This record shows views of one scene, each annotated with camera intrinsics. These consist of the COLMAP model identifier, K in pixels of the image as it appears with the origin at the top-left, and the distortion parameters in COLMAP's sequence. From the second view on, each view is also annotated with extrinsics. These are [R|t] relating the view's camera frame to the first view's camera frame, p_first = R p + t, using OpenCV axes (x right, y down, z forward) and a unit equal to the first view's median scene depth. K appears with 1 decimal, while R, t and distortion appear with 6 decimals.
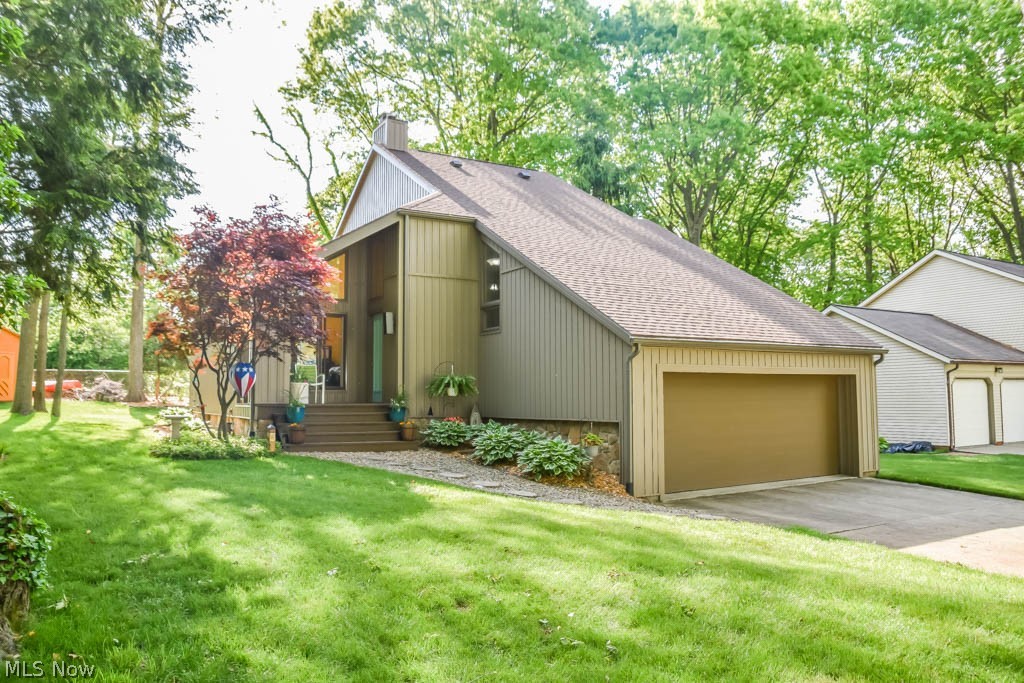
lens RADIAL K [[762.5, 0, 512.0], [0, 762.5, 341.5], [0, 0, 1]] dist [-0.124982, 0.083677]
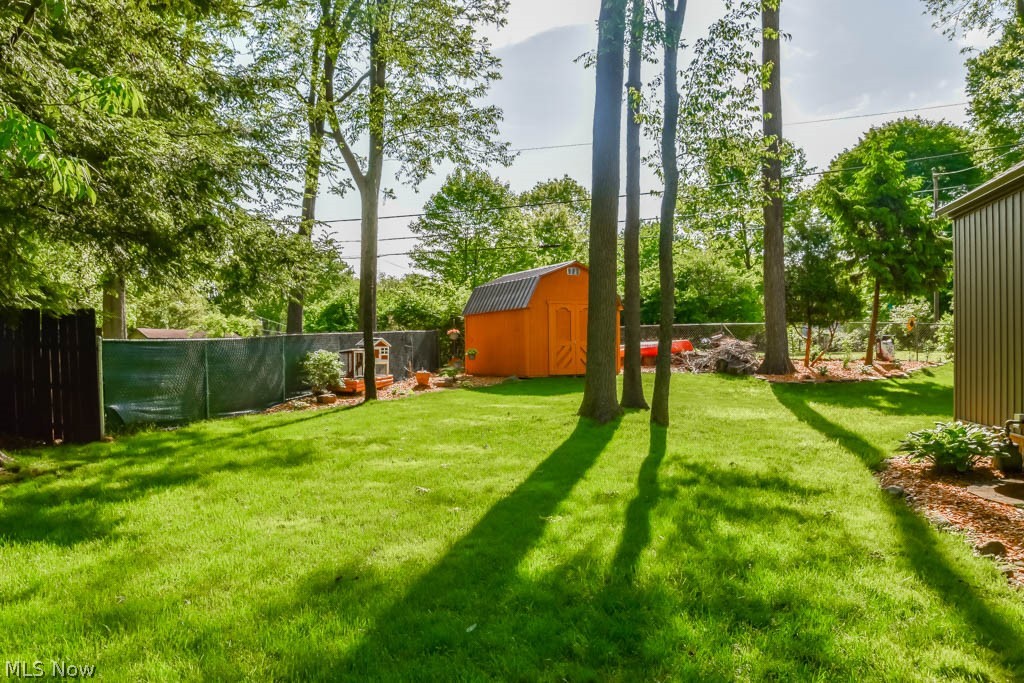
lens RADIAL K [[762.5, 0, 512.0], [0, 762.5, 341.5], [0, 0, 1]] dist [-0.124982, 0.083677]
pose [[0.733379, -0.018736, -0.679562, -0.243192], [0.067165, 0.996726, 0.045003, 0.012543], [0.676494, -0.078647, 0.732237, 0.395332]]
